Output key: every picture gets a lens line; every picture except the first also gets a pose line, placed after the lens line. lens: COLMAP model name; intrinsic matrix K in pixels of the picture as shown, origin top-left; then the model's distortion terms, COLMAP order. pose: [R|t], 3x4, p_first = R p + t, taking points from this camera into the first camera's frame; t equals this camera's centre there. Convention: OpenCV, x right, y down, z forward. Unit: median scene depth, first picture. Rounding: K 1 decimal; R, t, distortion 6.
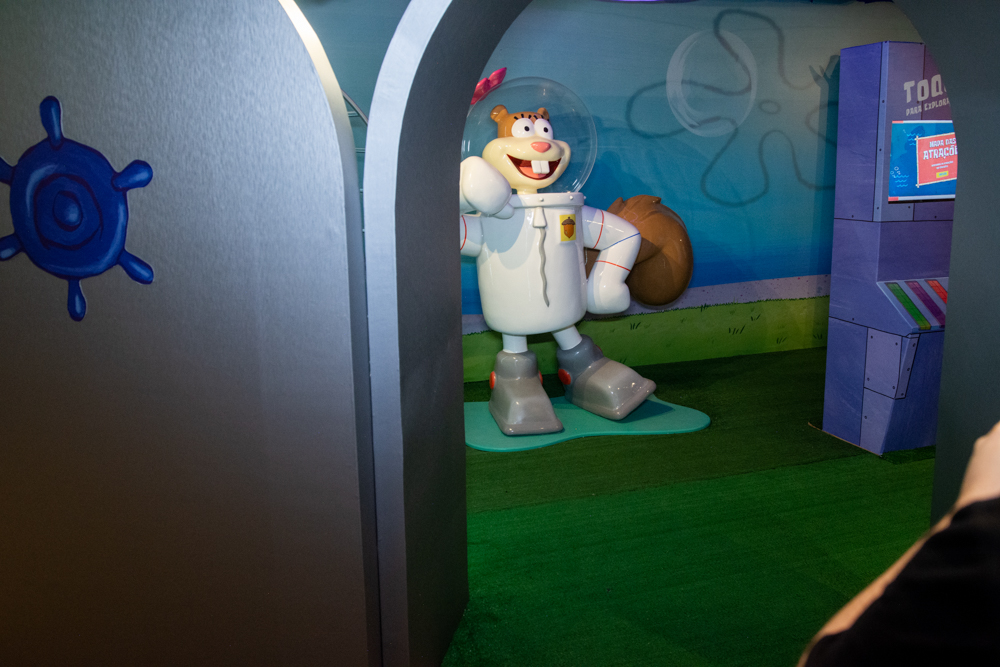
lens RADIAL K [[875.2, 0, 487.7], [0, 875.2, 308.1], [0, 0, 1]] dist [-0.060726, 0.067595]
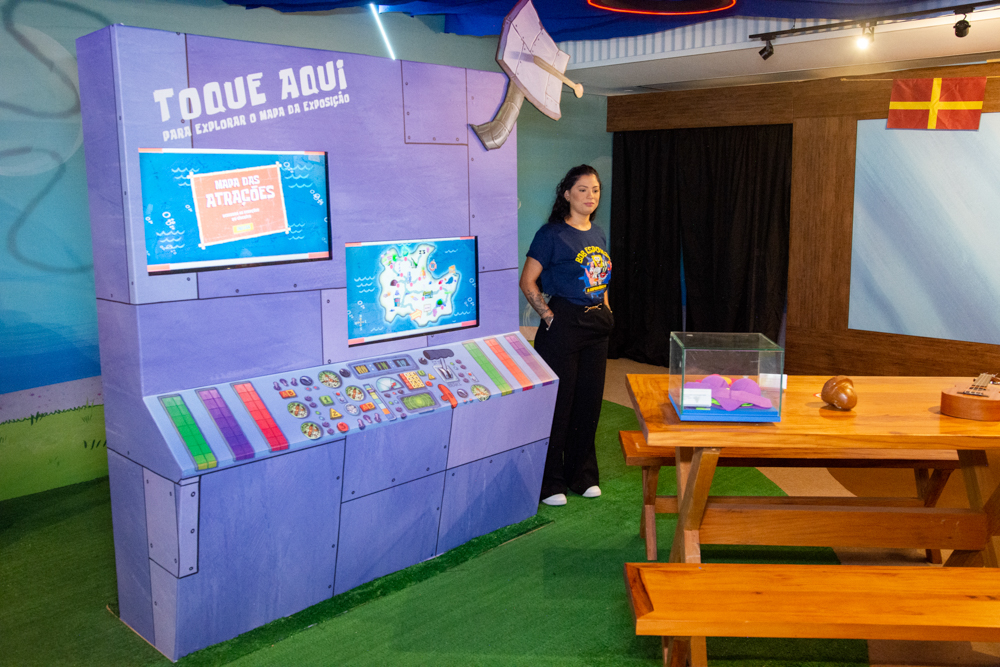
lens RADIAL K [[875.2, 0, 499.8], [0, 875.2, 311.1], [0, 0, 1]] dist [-0.060726, 0.067595]
pose [[0.891791, -0.058745, 0.448617, 0.388413], [0.079304, 0.996480, -0.027159, -0.053809], [-0.445443, 0.059797, 0.893311, 0.294154]]
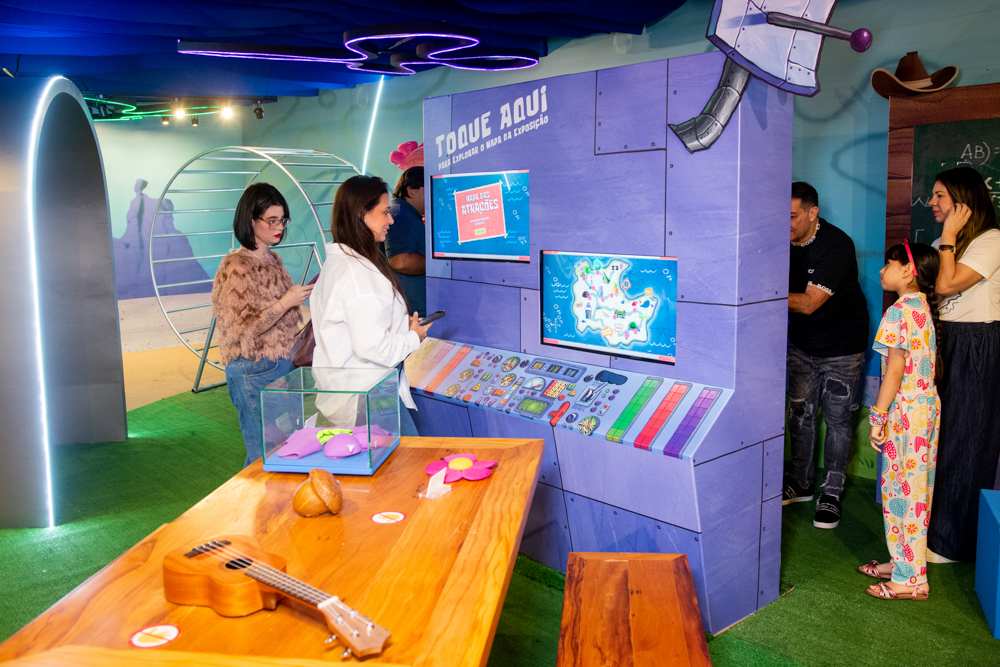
lens RADIAL K [[875.2, 0, 499.2], [0, 875.2, 325.7], [0, 0, 1]] dist [-0.060726, 0.067595]
pose [[0.380245, 0.128420, -0.915927, 1.365816], [-0.165288, 0.983806, 0.069319, -0.122708], [0.909996, 0.125034, 0.395314, 0.659357]]
